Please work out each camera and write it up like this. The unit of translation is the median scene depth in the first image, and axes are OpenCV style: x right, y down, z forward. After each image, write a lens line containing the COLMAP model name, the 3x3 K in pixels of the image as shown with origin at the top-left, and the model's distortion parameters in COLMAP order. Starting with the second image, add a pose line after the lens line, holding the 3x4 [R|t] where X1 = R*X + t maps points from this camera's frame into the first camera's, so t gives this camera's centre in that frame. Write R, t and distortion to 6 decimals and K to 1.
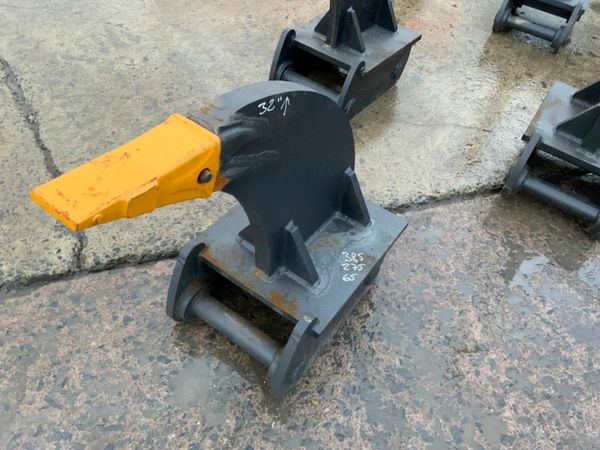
lens RADIAL K [[504.4, 0, 300.4], [0, 504.4, 226.1], [0, 0, 1]] dist [0.021414, -0.027284]
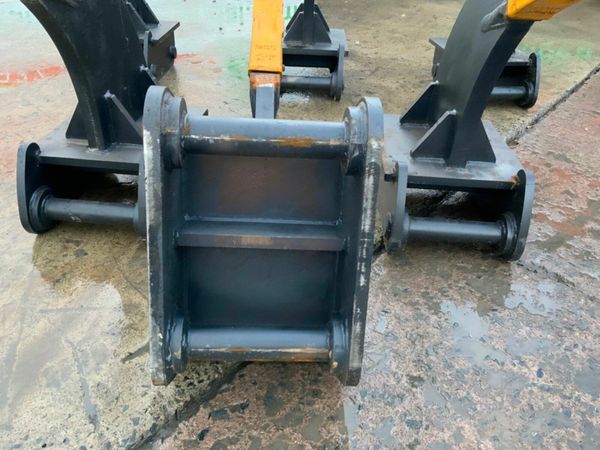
lens RADIAL K [[504.4, 0, 304.4], [0, 504.4, 224.7], [0, 0, 1]] dist [0.021414, -0.027284]
pose [[0.854053, -0.336624, 0.396582, -0.010690], [0.411186, 0.903841, -0.118310, -0.059778], [-0.318622, 0.264112, 0.910343, 0.303241]]
